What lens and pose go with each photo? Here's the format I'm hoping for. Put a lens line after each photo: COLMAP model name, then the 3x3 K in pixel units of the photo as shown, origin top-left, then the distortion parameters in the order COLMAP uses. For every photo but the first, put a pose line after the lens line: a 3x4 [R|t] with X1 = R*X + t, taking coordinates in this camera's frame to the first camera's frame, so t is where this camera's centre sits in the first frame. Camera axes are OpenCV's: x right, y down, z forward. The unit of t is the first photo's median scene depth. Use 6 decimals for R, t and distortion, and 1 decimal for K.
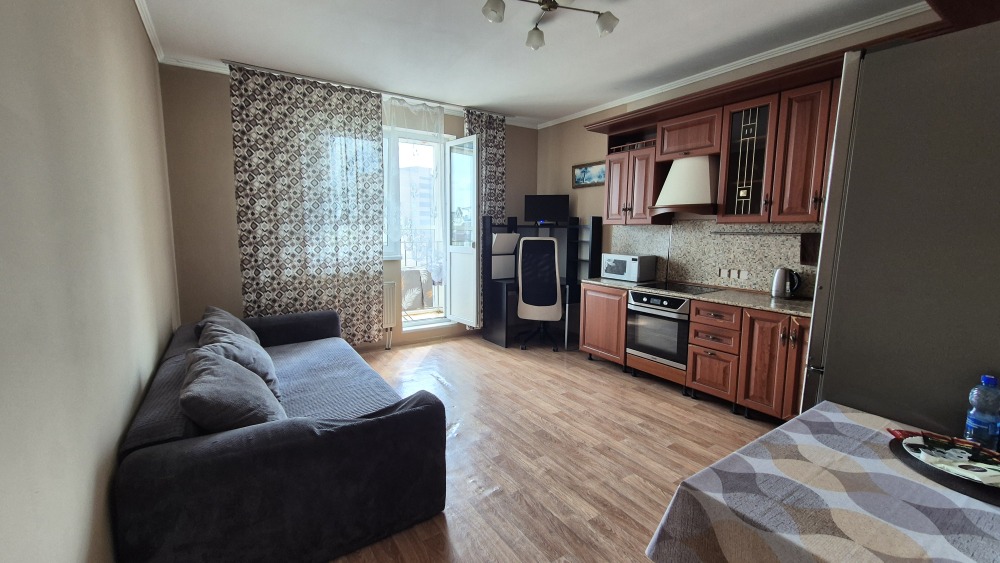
lens RADIAL K [[408.5, 0, 506.9], [0, 408.5, 278.5], [0, 0, 1]] dist [0.000589, 0.000586]
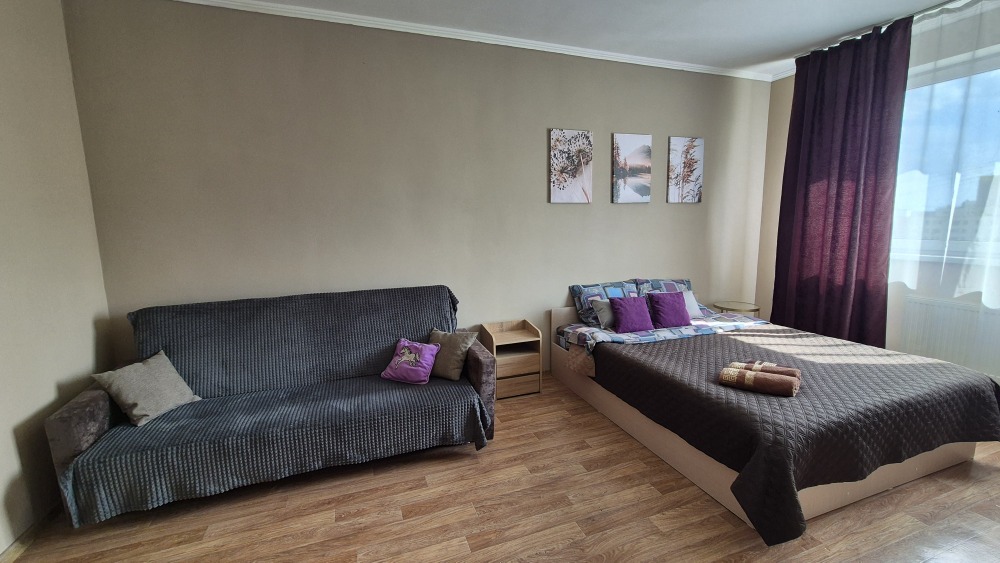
lens RADIAL K [[408.5, 0, 506.4], [0, 408.5, 285.6], [0, 0, 1]] dist [0.000589, 0.000586]
pose [[0.231515, -0.157611, 0.959979, -0.401970], [0.126030, 0.983332, 0.131050, -0.104655], [-0.964633, 0.090647, 0.247520, 0.887102]]
